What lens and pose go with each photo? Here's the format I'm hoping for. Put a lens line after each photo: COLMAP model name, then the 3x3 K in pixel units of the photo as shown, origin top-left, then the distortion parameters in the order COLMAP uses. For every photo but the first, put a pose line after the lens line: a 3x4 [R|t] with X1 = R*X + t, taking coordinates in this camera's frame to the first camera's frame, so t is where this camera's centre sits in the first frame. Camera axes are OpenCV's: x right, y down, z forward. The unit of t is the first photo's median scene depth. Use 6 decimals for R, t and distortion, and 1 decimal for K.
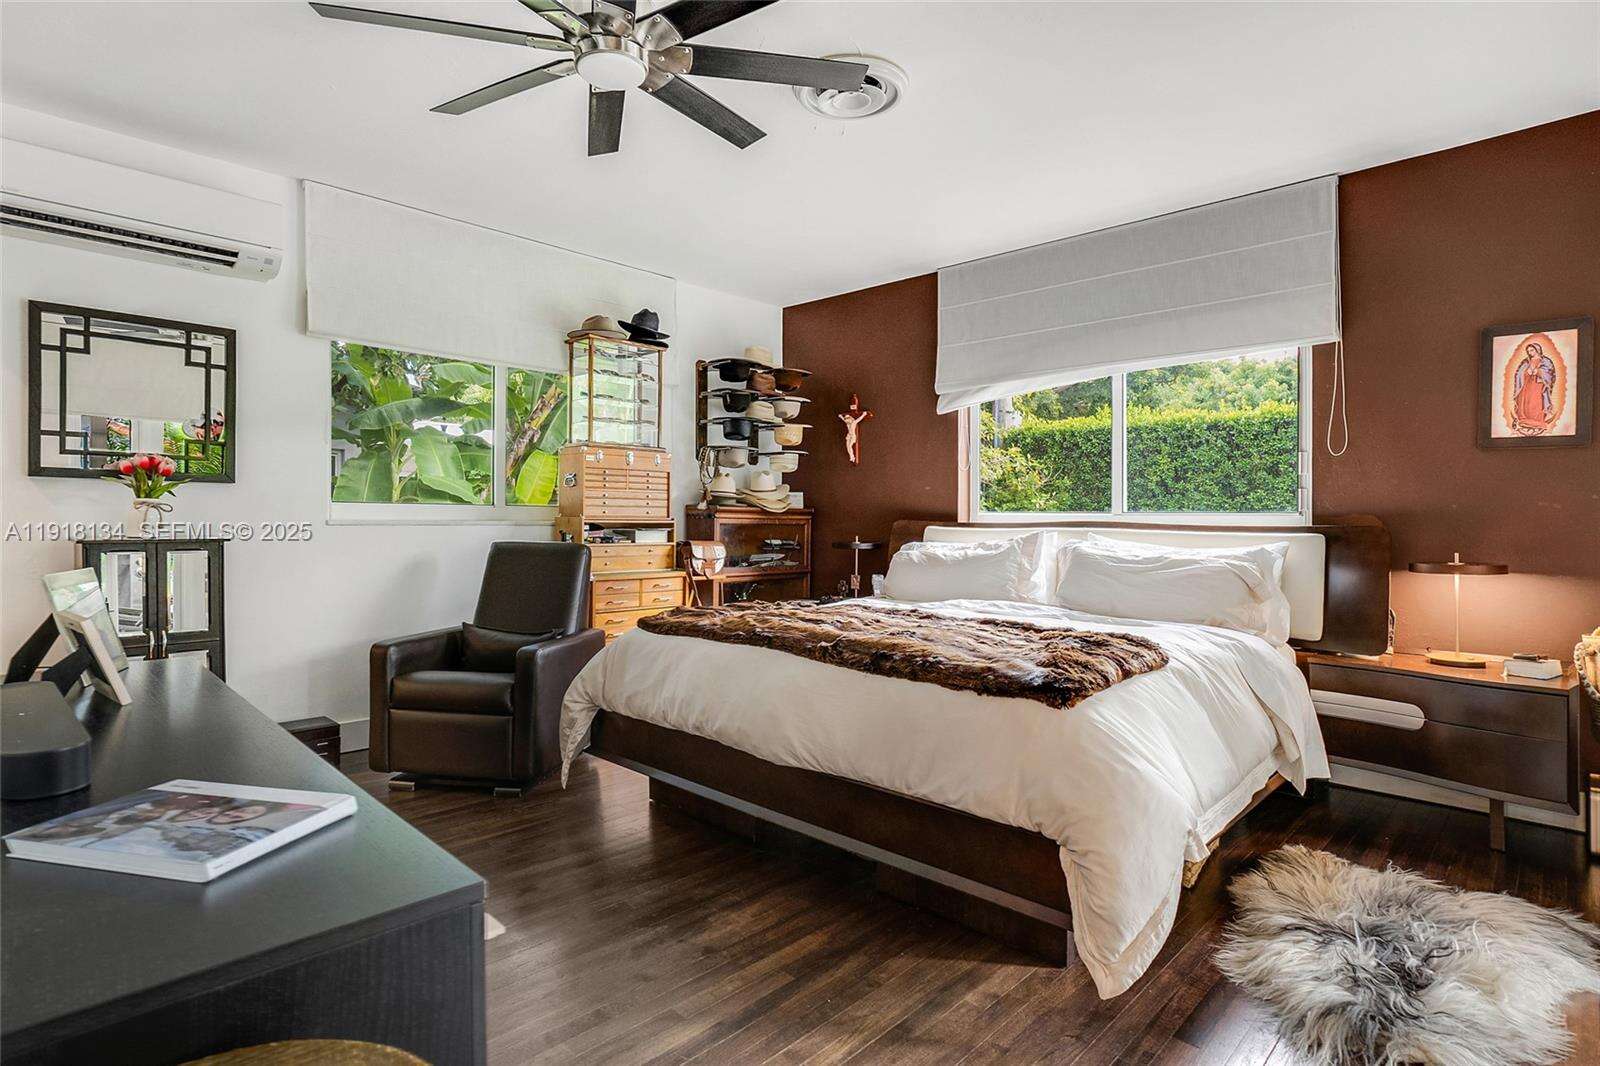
lens RADIAL K [[837.9, 0, 807.4], [0, 837.9, 526.7], [0, 0, 1]] dist [-0.001834, -0.000185]
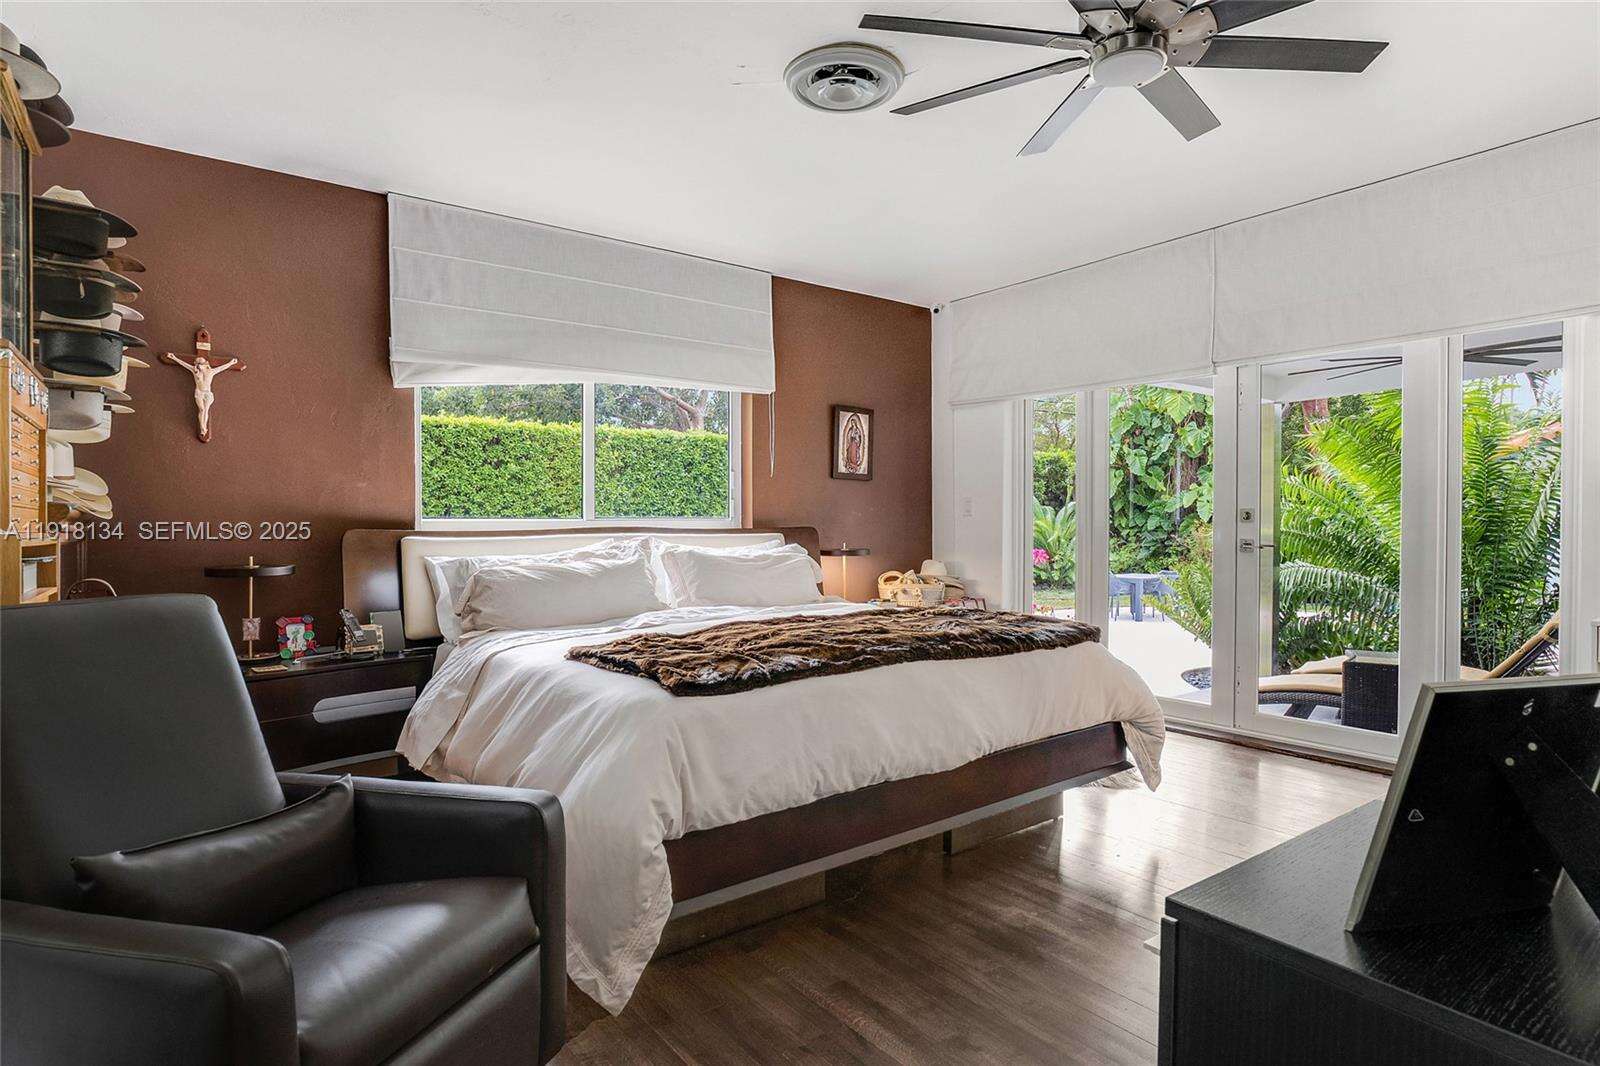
lens RADIAL K [[837.9, 0, 807.4], [0, 837.9, 526.7], [0, 0, 1]] dist [-0.001834, -0.000185]
pose [[0.178568, -0.016068, 0.983796, -0.679362], [0.011689, 0.999831, 0.014208, -0.018832], [-0.983858, 0.008963, 0.178726, 0.629688]]
